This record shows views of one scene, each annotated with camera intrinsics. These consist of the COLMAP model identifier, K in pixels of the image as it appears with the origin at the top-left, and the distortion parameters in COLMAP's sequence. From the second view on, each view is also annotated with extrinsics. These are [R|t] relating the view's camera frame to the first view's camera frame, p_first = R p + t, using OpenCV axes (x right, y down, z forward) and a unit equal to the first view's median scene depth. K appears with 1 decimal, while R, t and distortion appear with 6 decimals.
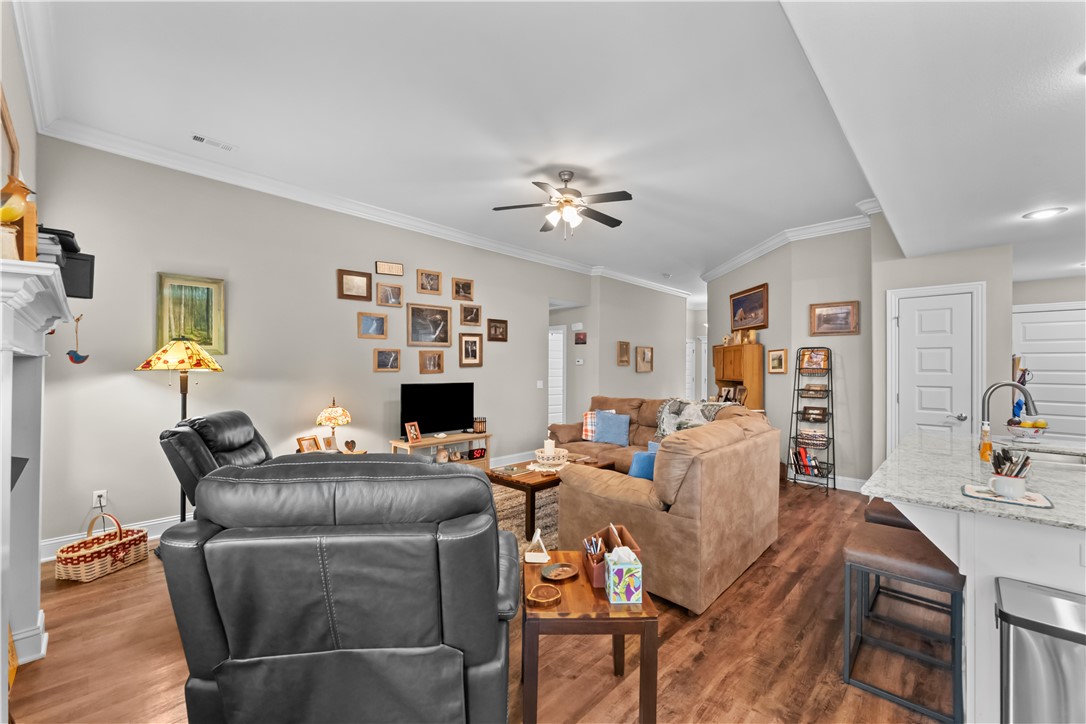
lens RADIAL K [[438.5, 0, 537.0], [0, 438.5, 367.6], [0, 0, 1]] dist [0.000540, -0.001097]
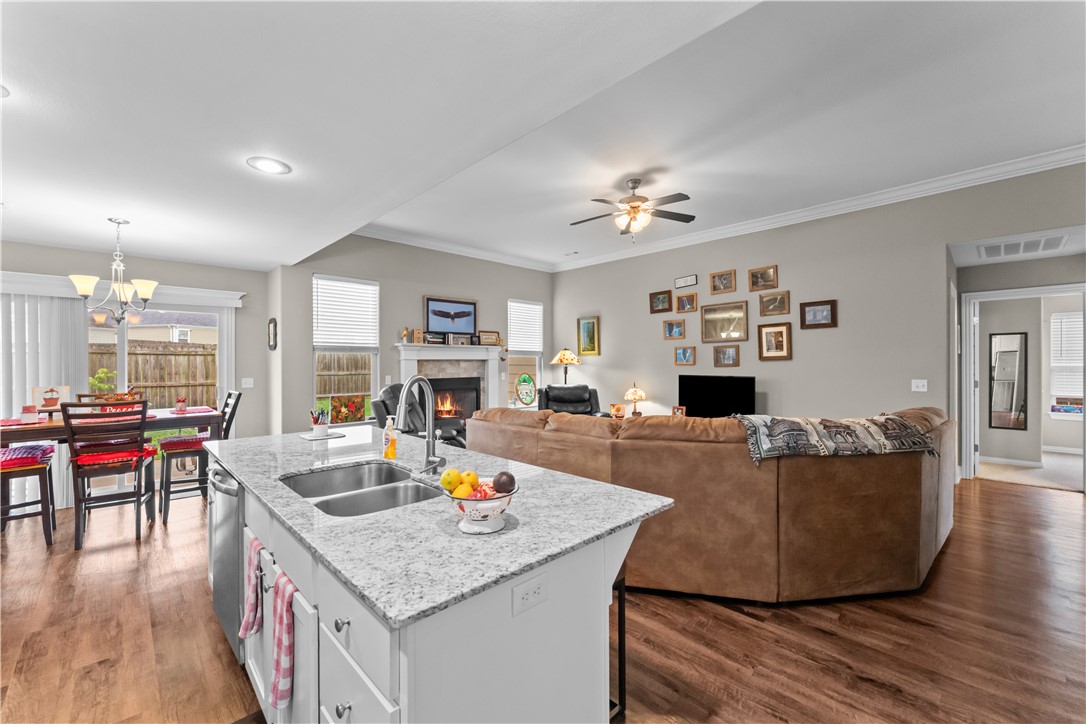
lens RADIAL K [[438.5, 0, 540.0], [0, 438.5, 364.7], [0, 0, 1]] dist [0.000540, -0.001097]
pose [[-0.036093, -0.001148, -0.999348, 0.879171], [0.004111, 0.999991, -0.001298, 0.008080], [0.999340, -0.004155, -0.036088, 0.610912]]
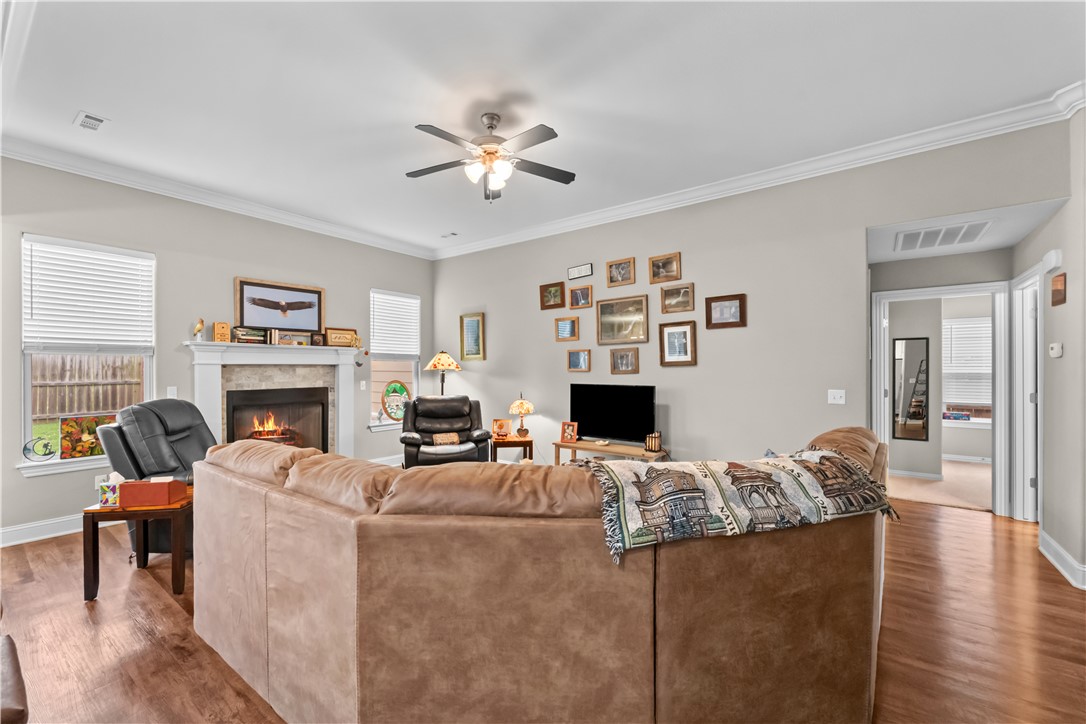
lens RADIAL K [[438.5, 0, 541.3], [0, 438.5, 370.2], [0, 0, 1]] dist [0.000540, -0.001097]
pose [[0.128458, -0.001870, -0.991713, 0.646613], [0.003336, 0.999993, -0.001453, 0.006570], [0.991709, -0.003122, 0.128464, 0.749482]]
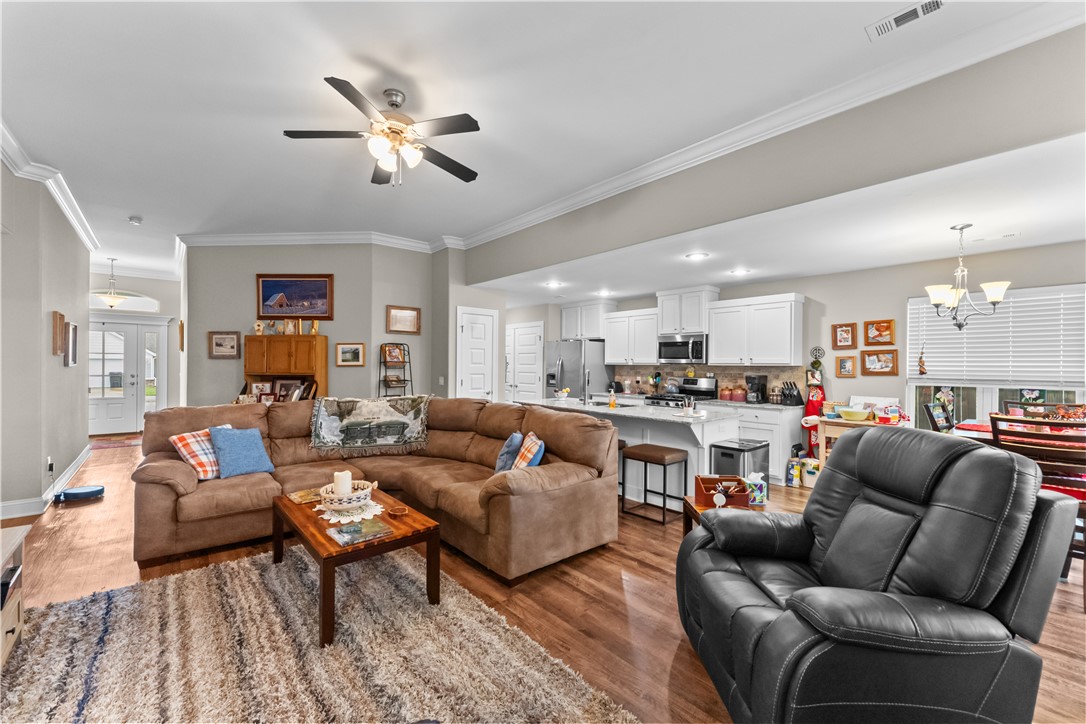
lens RADIAL K [[438.5, 0, 542.5], [0, 438.5, 364.6], [0, 0, 1]] dist [0.000540, -0.001097]
pose [[0.084387, -0.007228, 0.996407, -0.485216], [-0.009689, 0.999920, 0.008074, -0.003856], [-0.996386, -0.010336, 0.084311, 0.523001]]
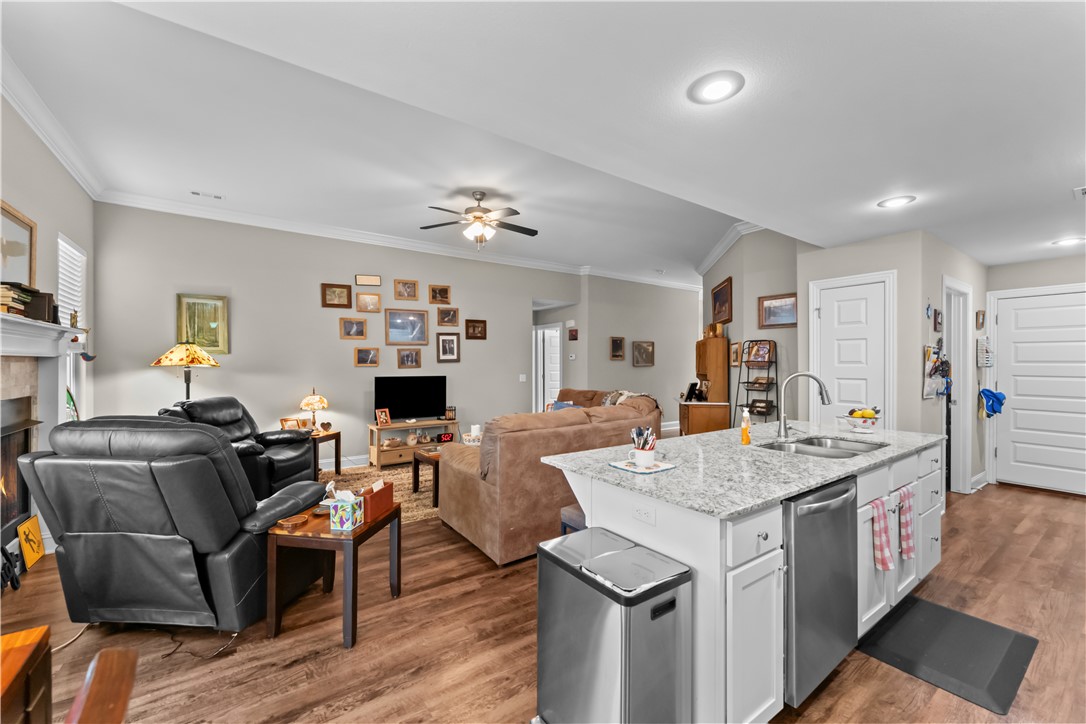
lens RADIAL K [[438.5, 0, 539.8], [0, 438.5, 363.5], [0, 0, 1]] dist [0.000540, -0.001097]
pose [[0.982046, -0.006559, -0.188526, 0.331349], [0.006781, 0.999977, 0.000533, 0.003050], [0.188519, -0.001802, 0.982068, -0.076943]]
